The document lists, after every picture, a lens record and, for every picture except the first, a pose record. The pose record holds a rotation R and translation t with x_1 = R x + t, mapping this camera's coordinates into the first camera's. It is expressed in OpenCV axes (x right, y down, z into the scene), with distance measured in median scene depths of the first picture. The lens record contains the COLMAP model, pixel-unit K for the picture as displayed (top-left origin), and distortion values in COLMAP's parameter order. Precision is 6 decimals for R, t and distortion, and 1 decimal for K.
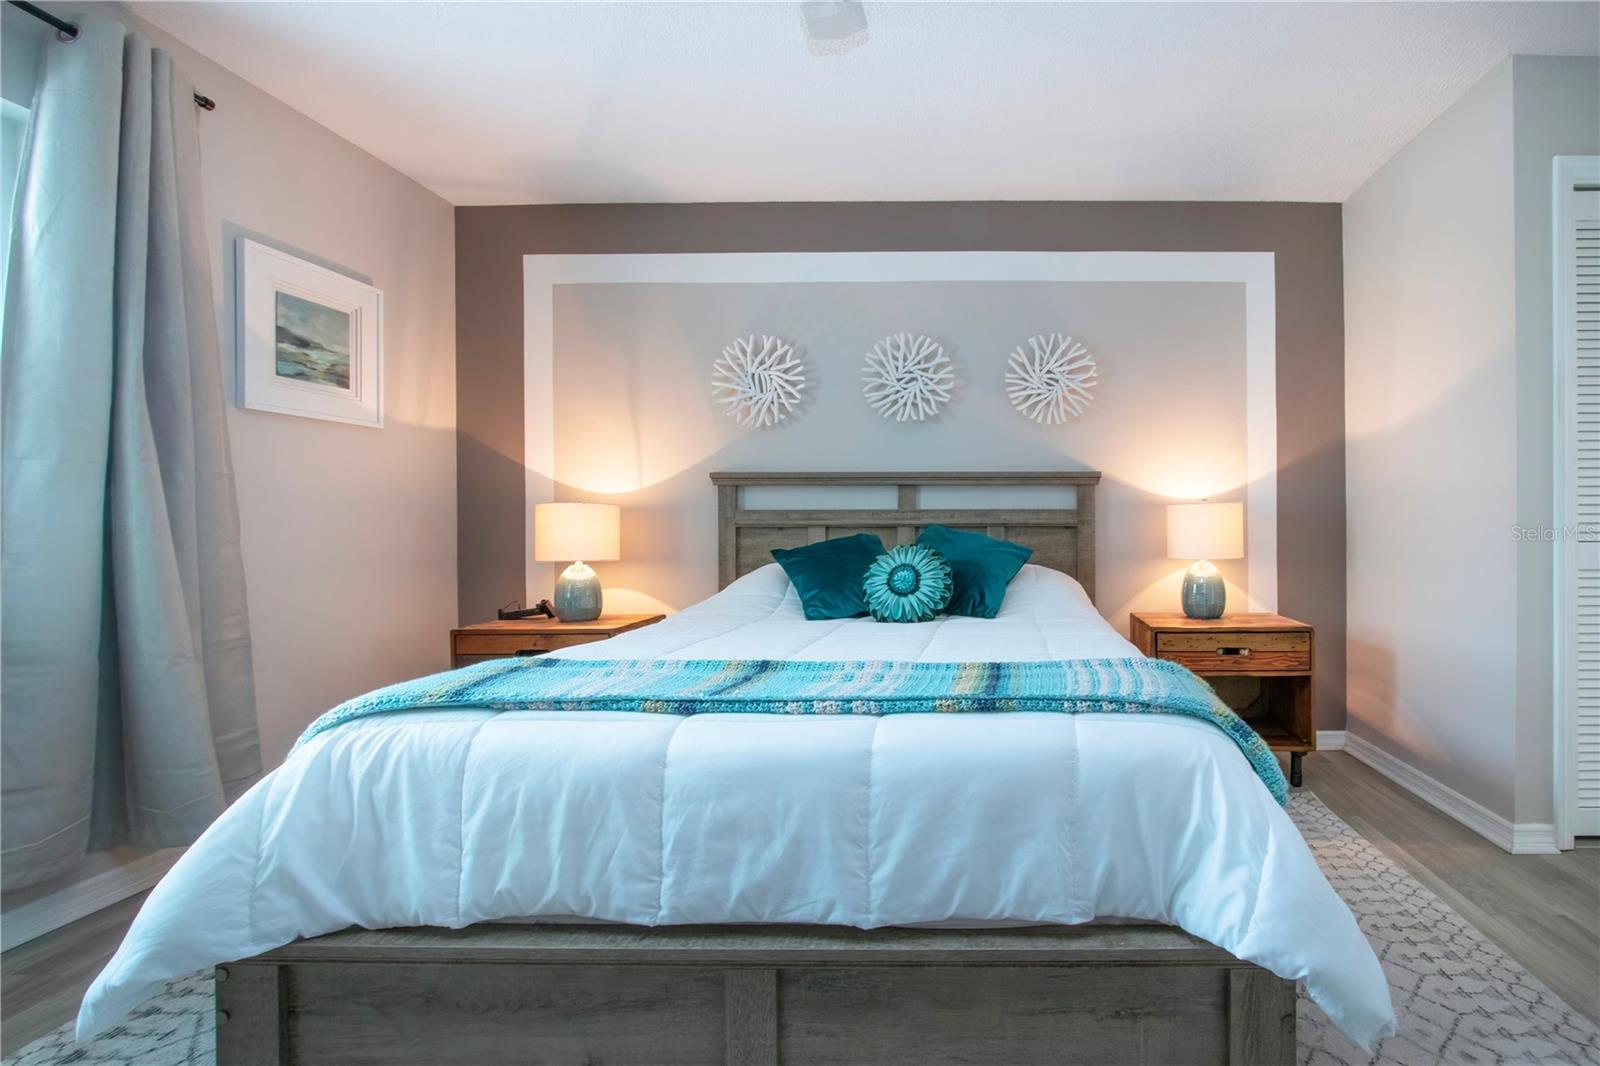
lens RADIAL K [[700.3, 0, 983.0], [0, 700.3, 542.0], [0, 0, 1]] dist [-0.014551, 0.000587]
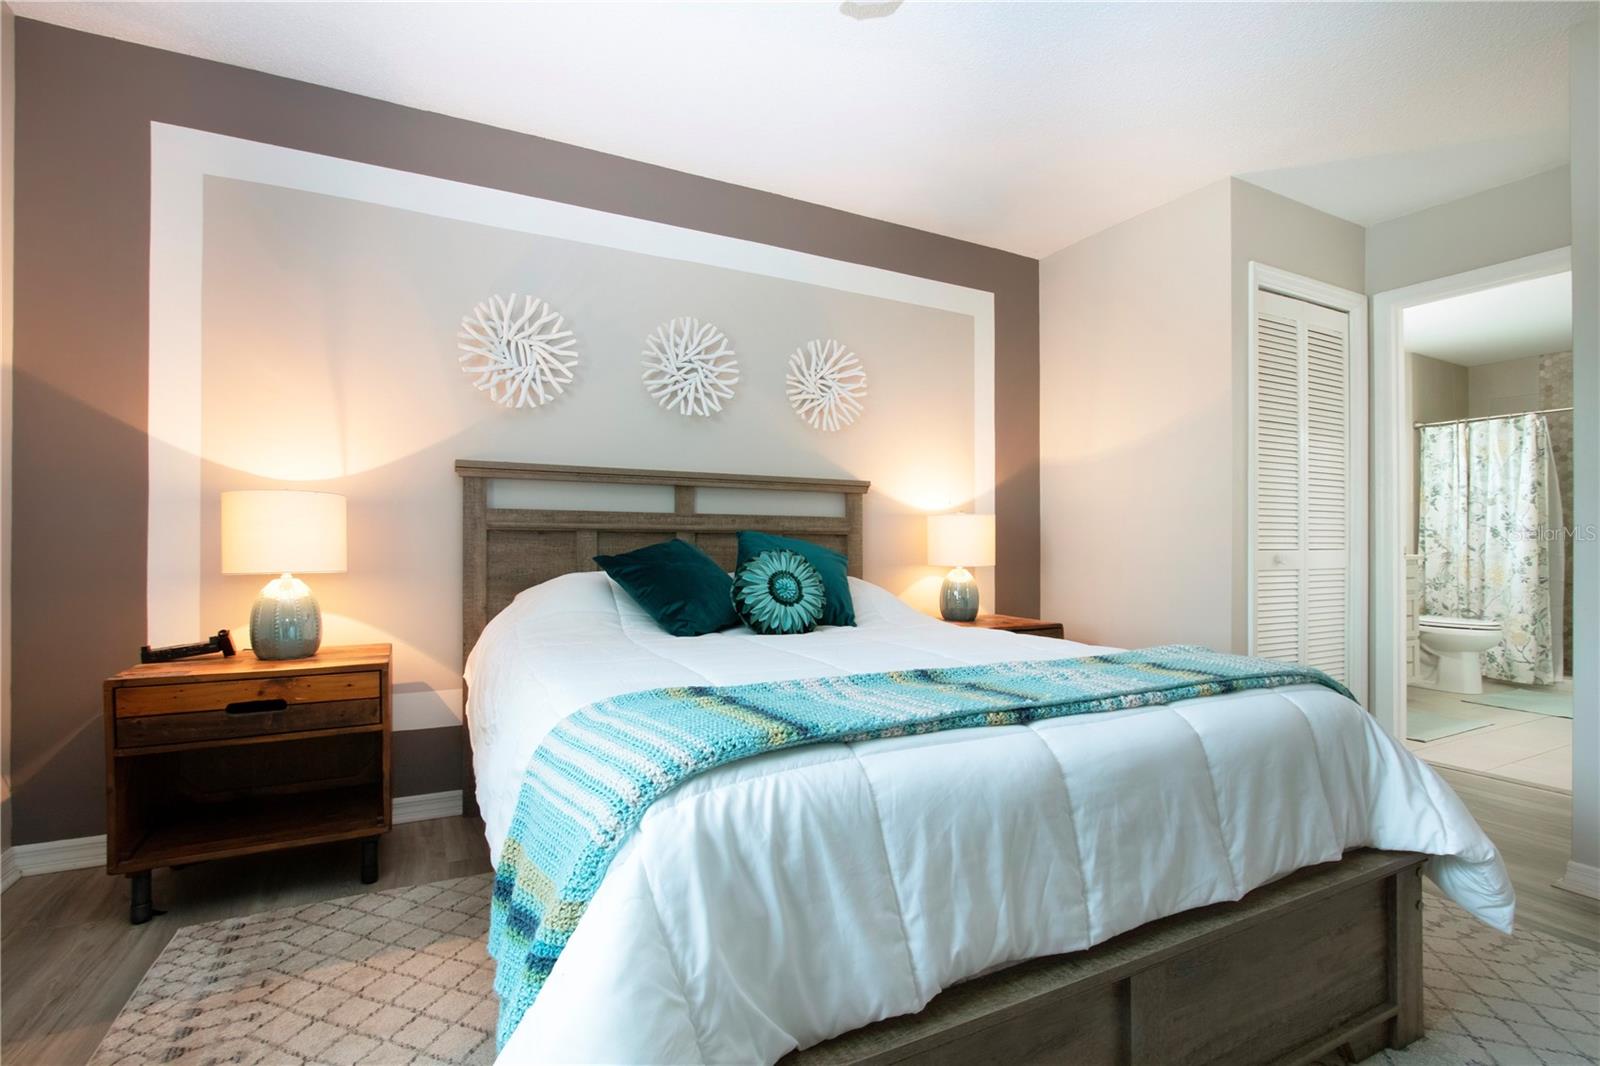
lens RADIAL K [[741.1, 0, 734.6], [0, 741.1, 555.8], [0, 0, 1]] dist [-0.014135, 0.000534]
pose [[0.897501, 0.001535, 0.441010, -0.536642], [0.000409, 0.999991, -0.004313, 0.013761], [-0.441013, 0.004051, 0.897492, 0.132512]]
